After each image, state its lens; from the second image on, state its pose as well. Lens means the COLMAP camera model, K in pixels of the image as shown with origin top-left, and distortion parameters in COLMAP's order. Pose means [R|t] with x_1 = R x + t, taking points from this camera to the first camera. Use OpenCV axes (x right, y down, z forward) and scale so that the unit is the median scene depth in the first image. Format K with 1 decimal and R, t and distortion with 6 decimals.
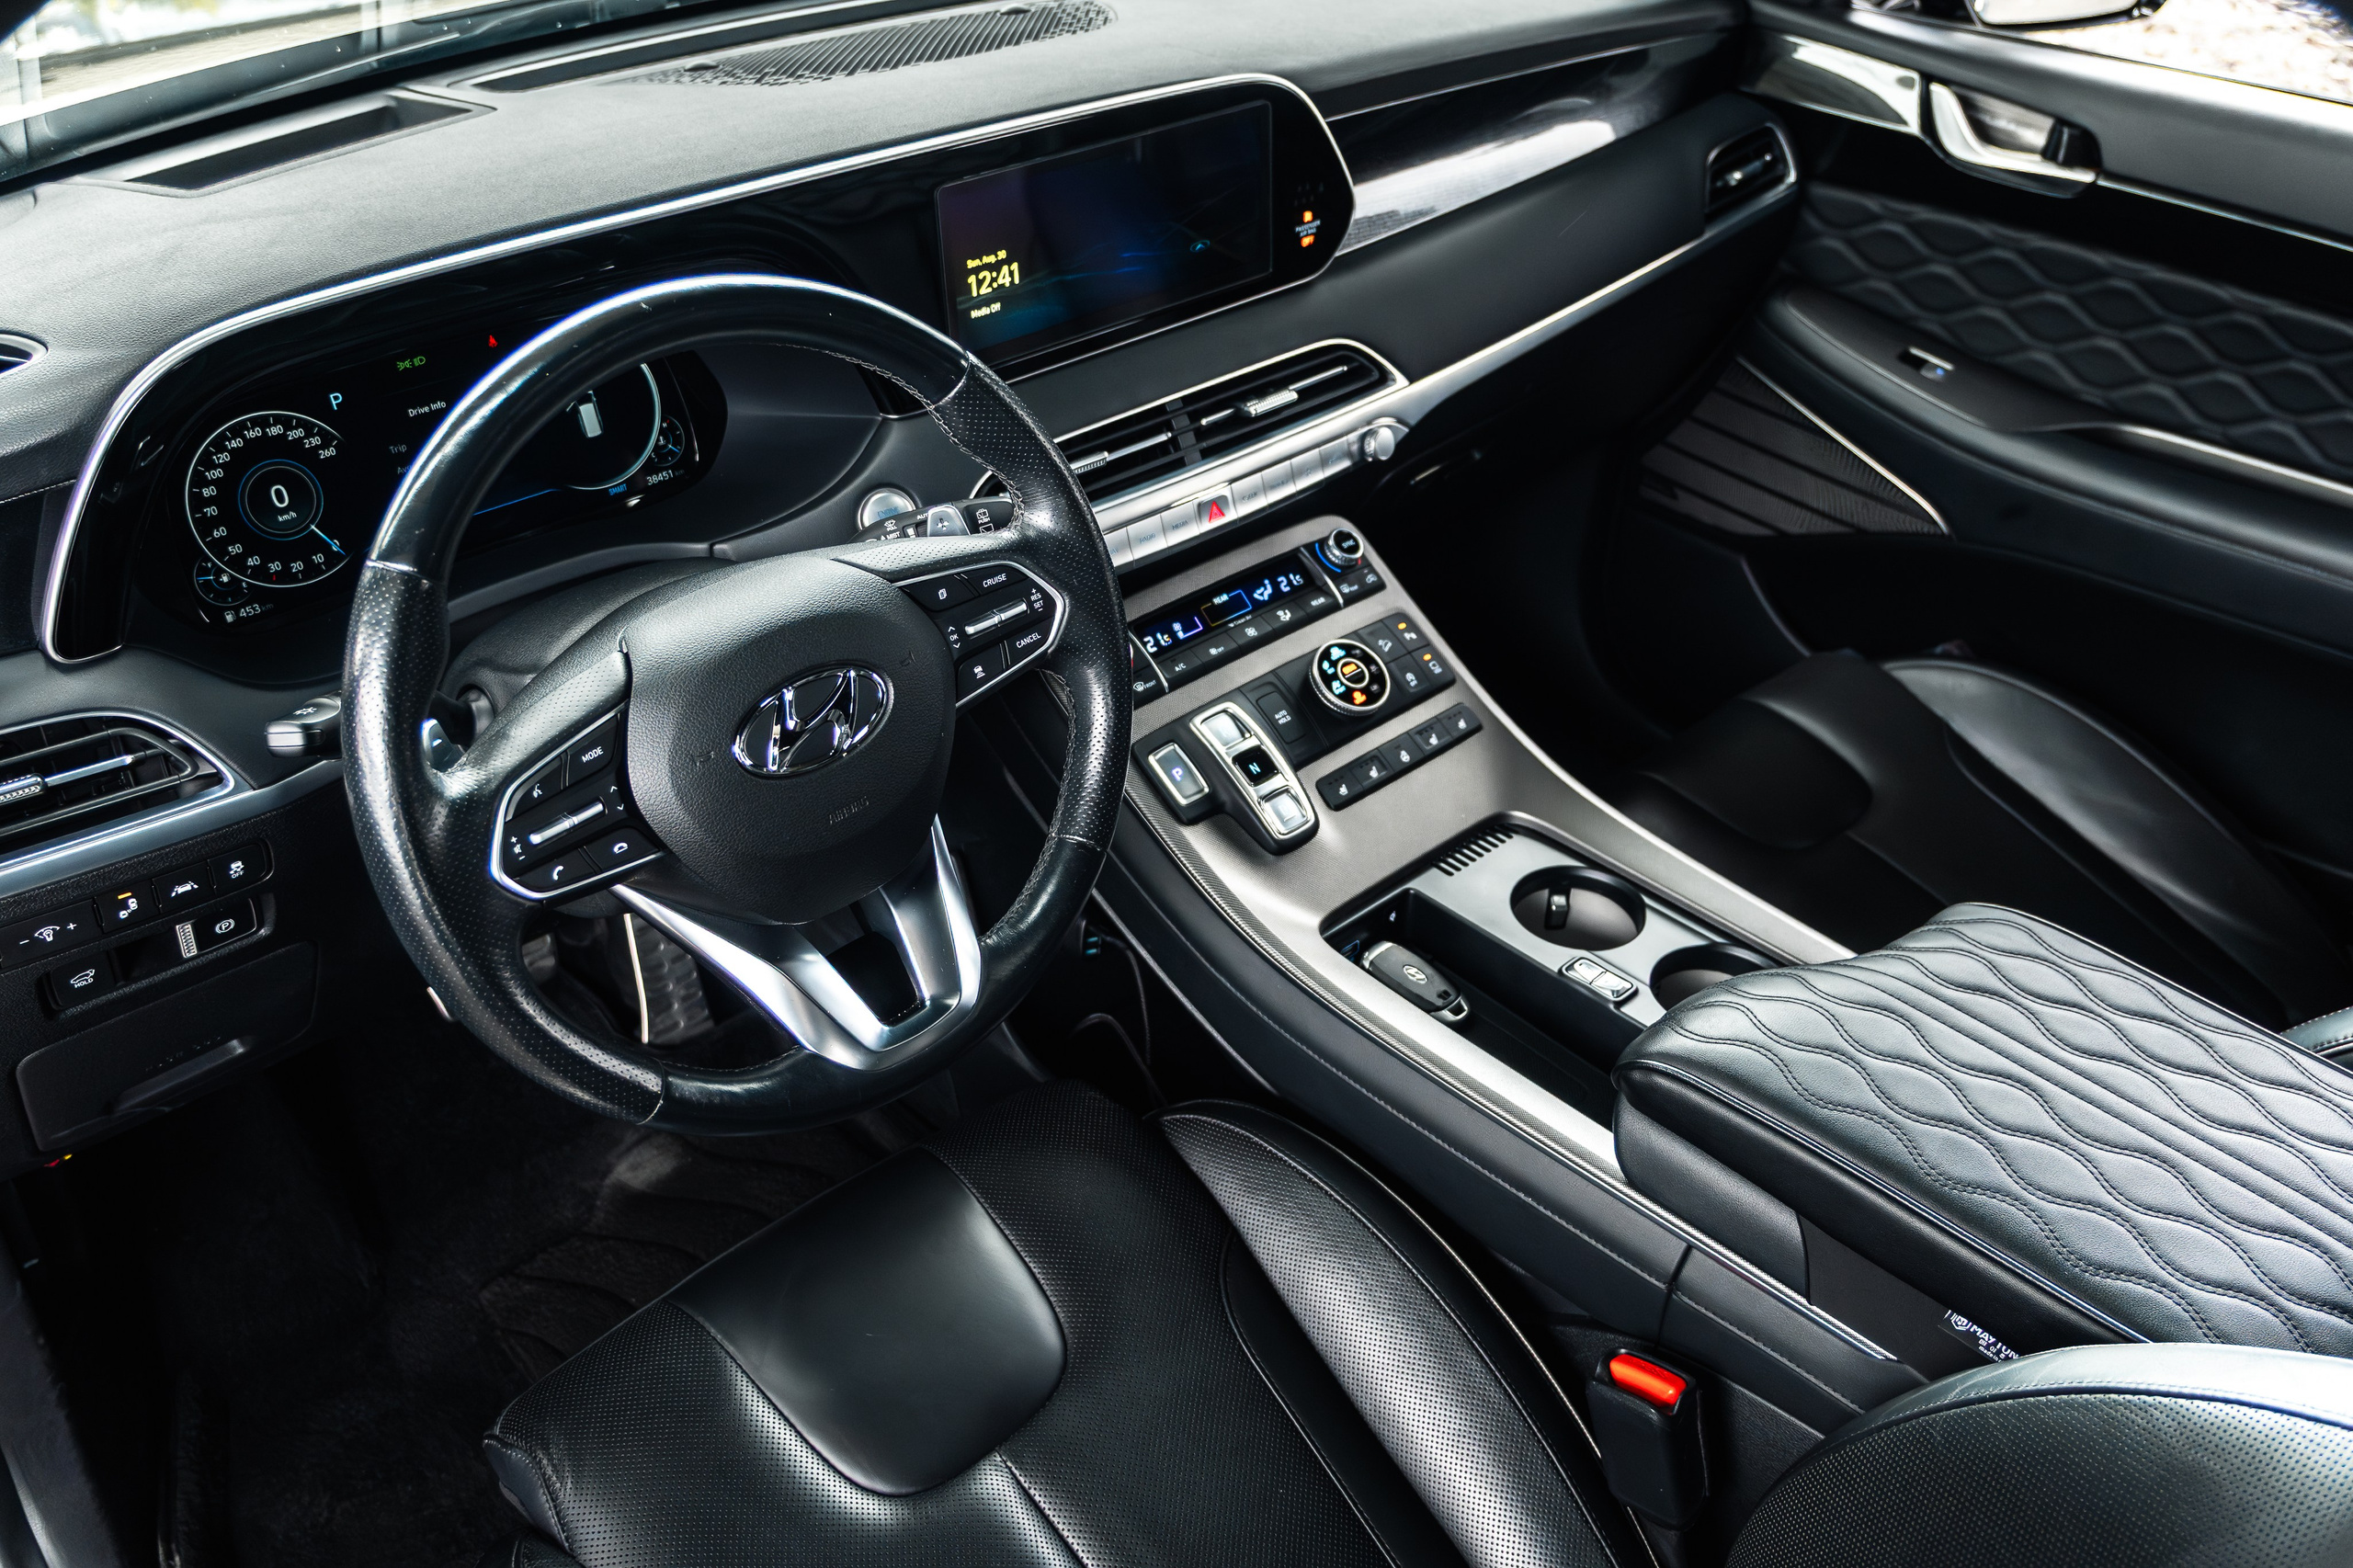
lens RADIAL K [[1979.7, 0, 1163.0], [0, 1979.7, 759.4], [0, 0, 1]] dist [-0.008835, 0.007473]
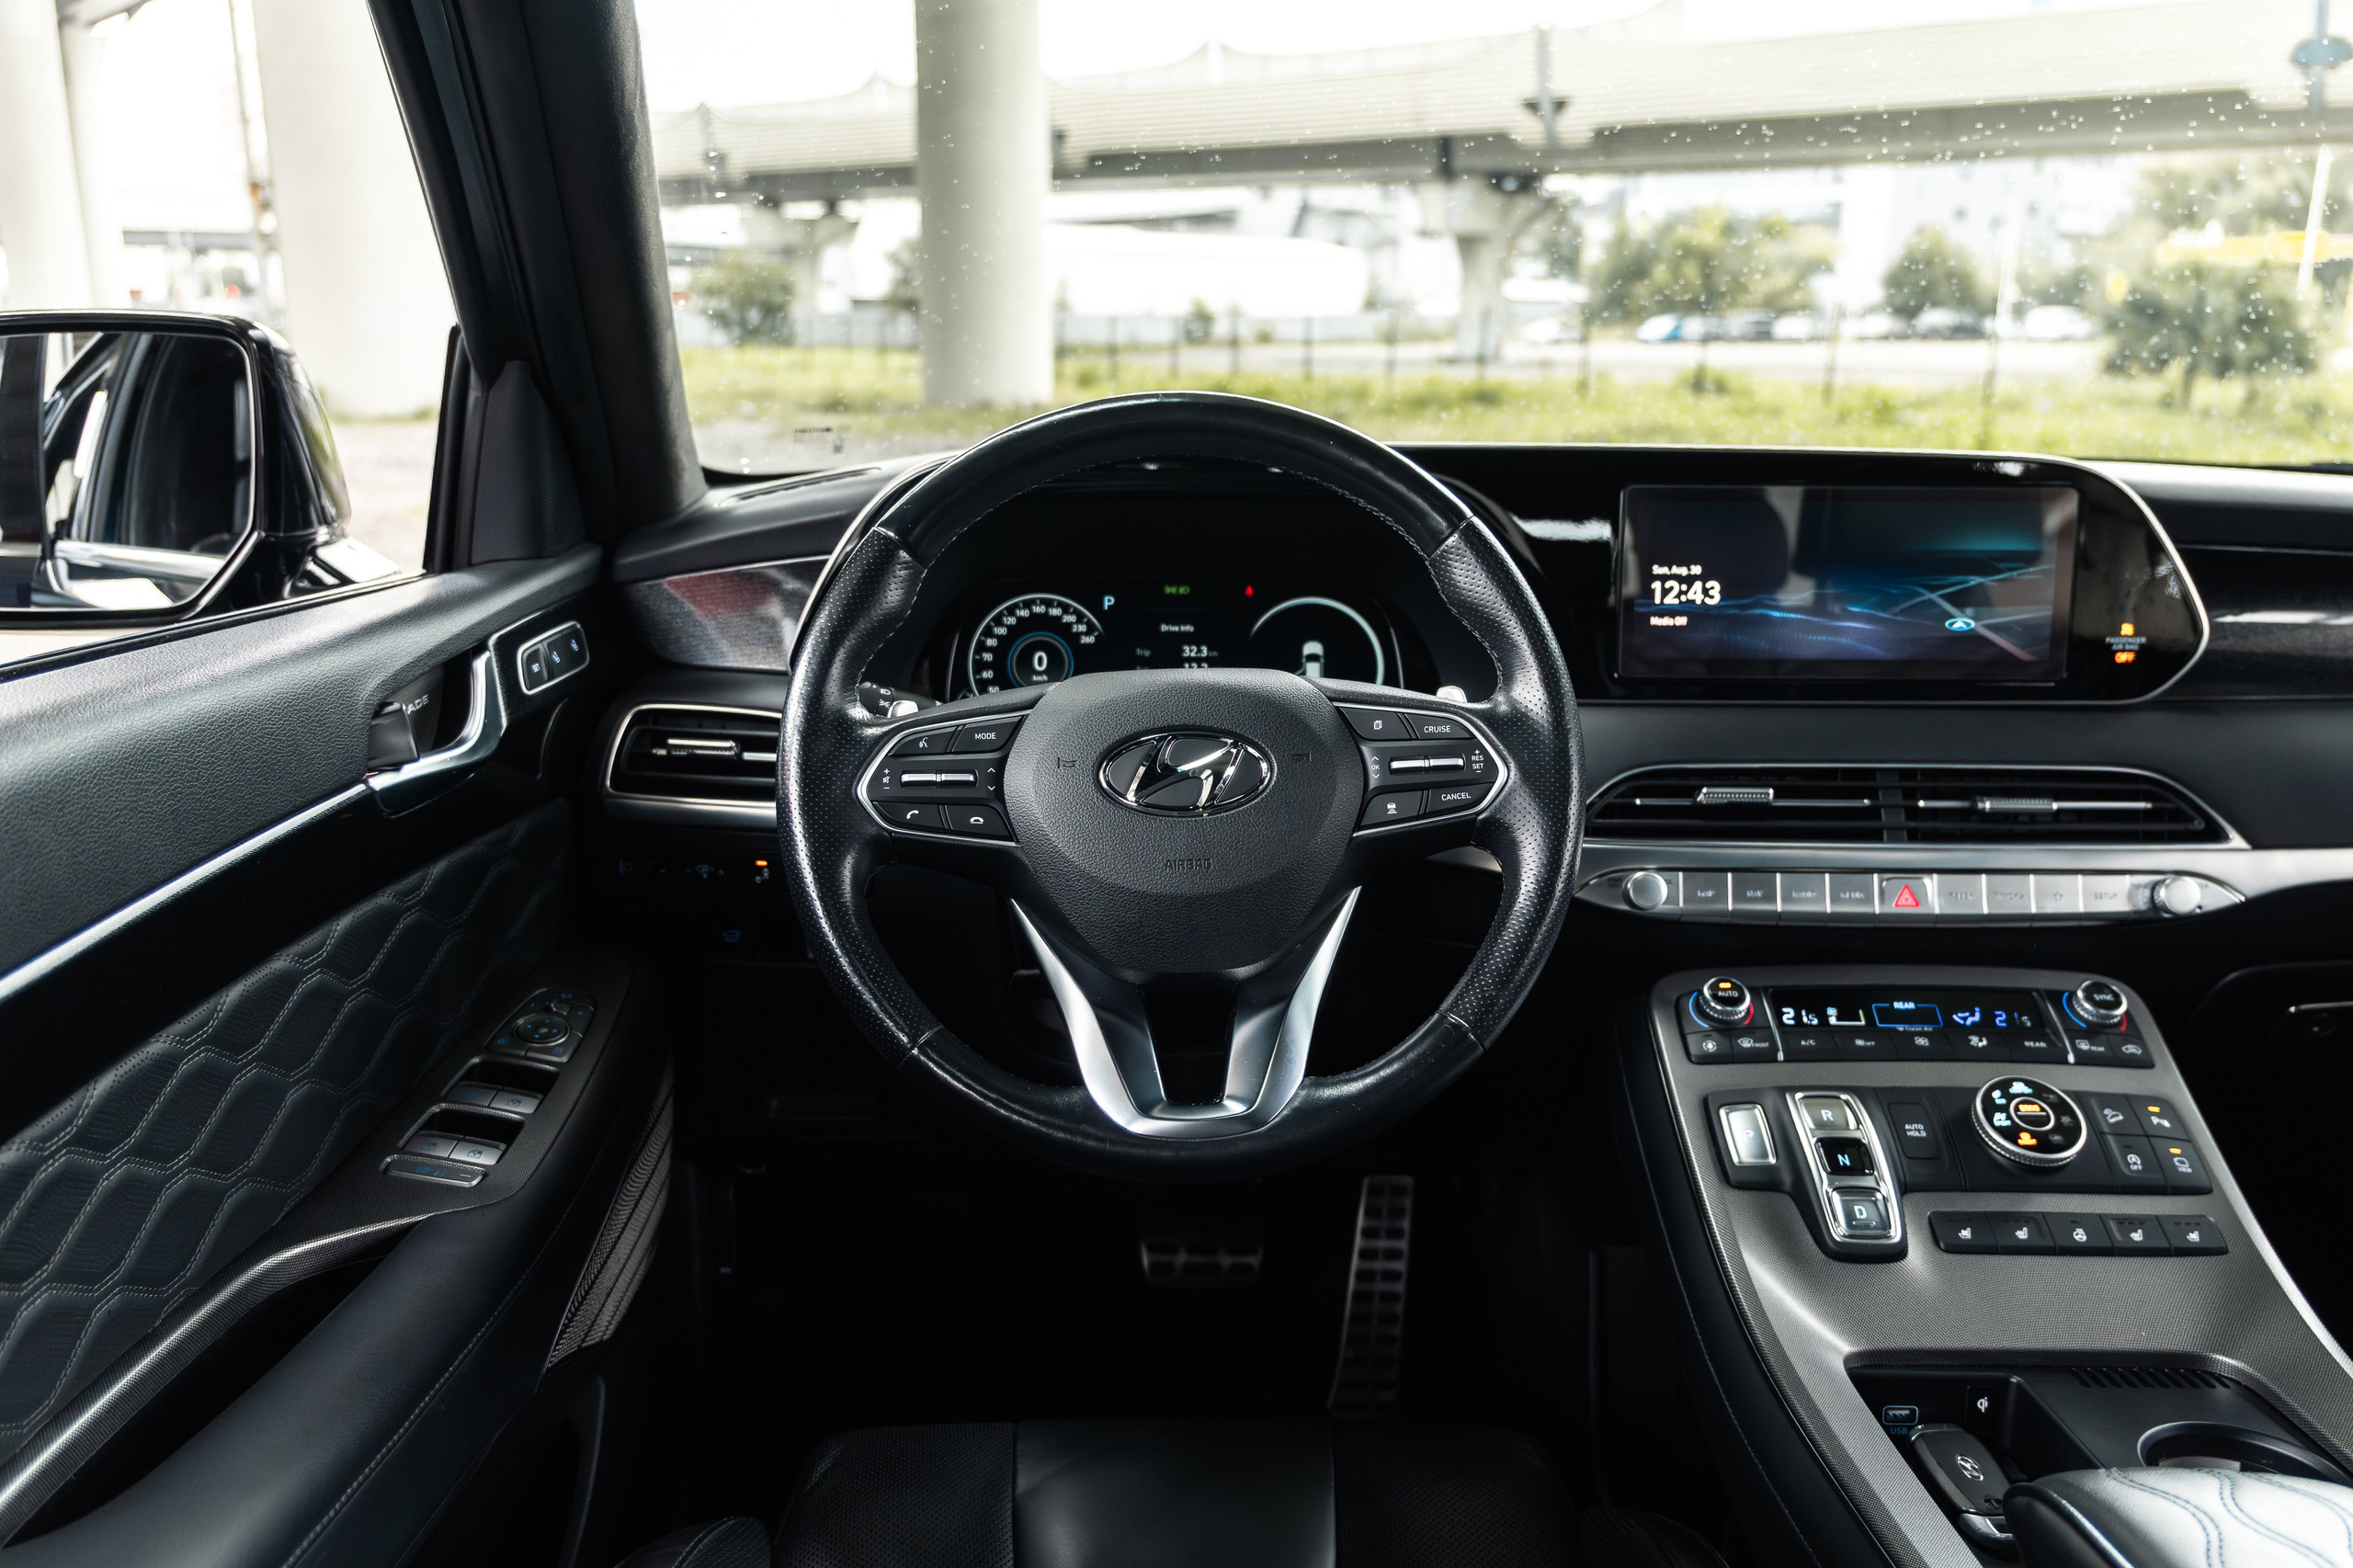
lens RADIAL K [[1832.7, 0, 1153.3], [0, 1832.7, 784.2], [0, 0, 1]] dist [0.004146, -0.000993]
pose [[0.737191, 0.131063, -0.662851, 0.324230], [-0.380593, 0.891124, -0.247078, 0.165274], [0.558300, 0.434420, 0.706810, 0.220138]]
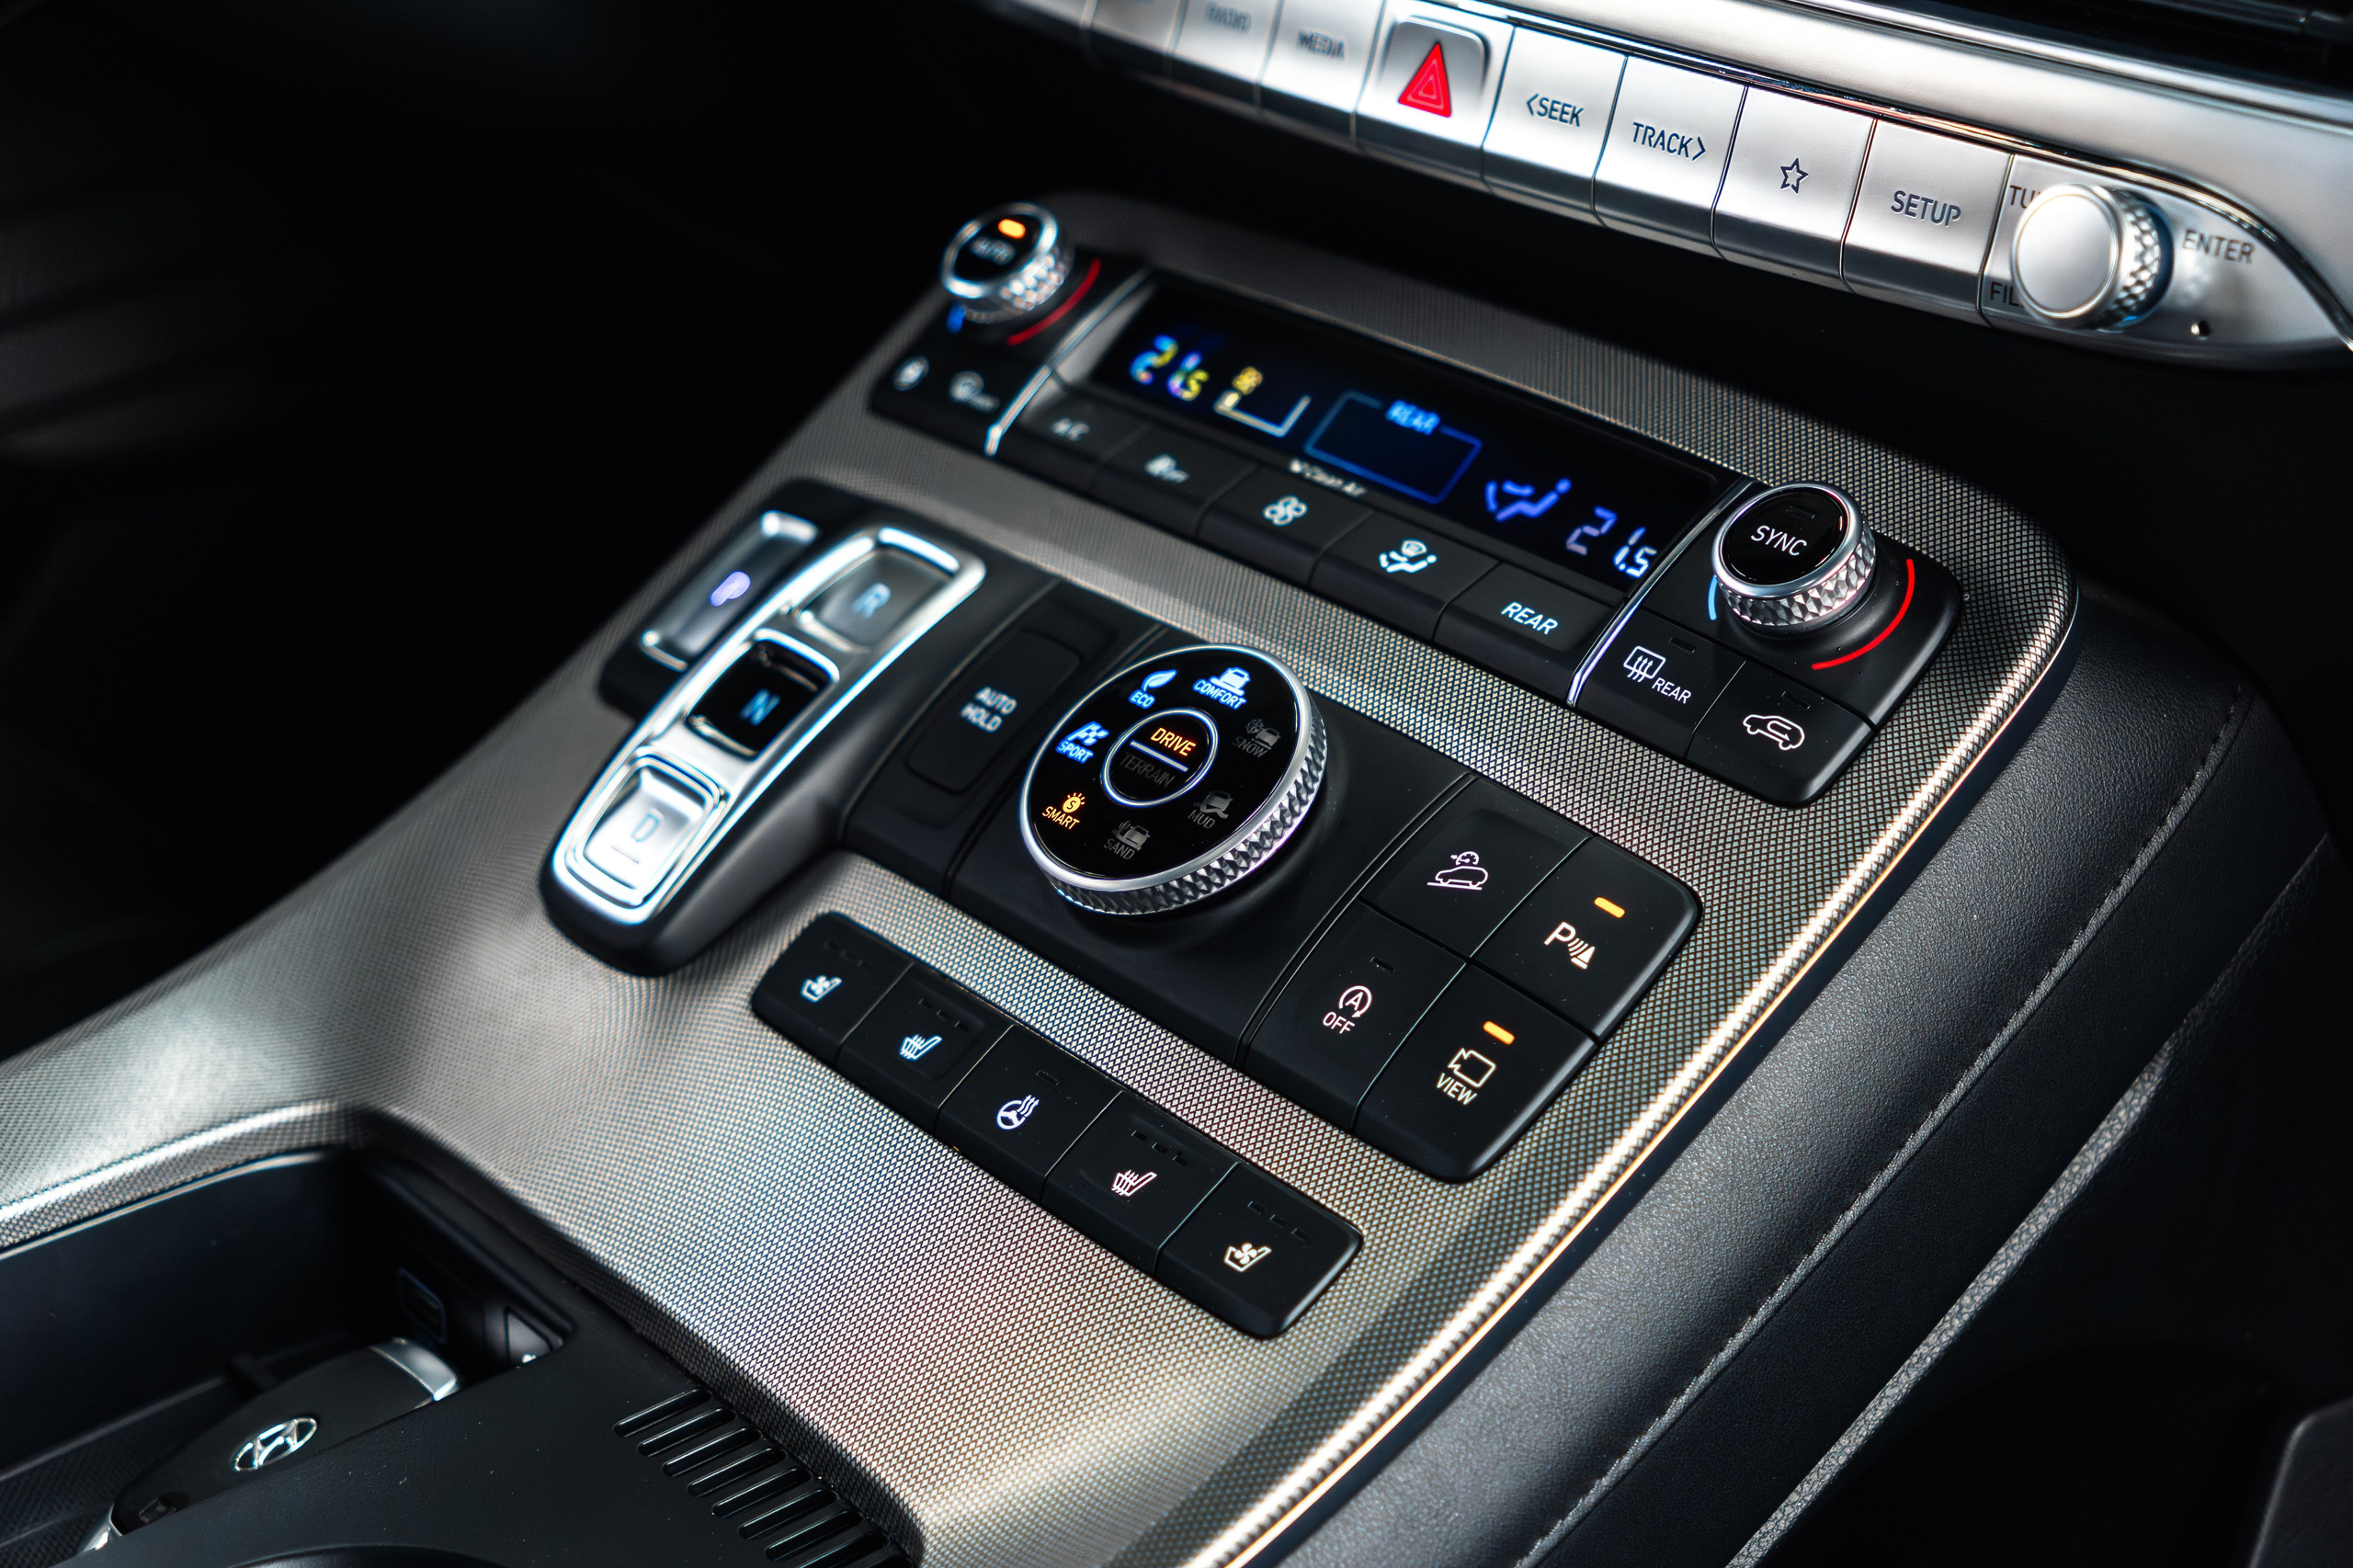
lens RADIAL K [[3663.8, 0, 1180.6], [0, 3663.8, 782.4], [0, 0, 1]] dist [-0.017053, 0.000000]
pose [[-0.044586, 0.430548, -0.901466, 0.557135], [-0.541726, 0.747752, 0.383926, -0.238575], [0.839372, 0.505465, 0.199900, 0.947004]]
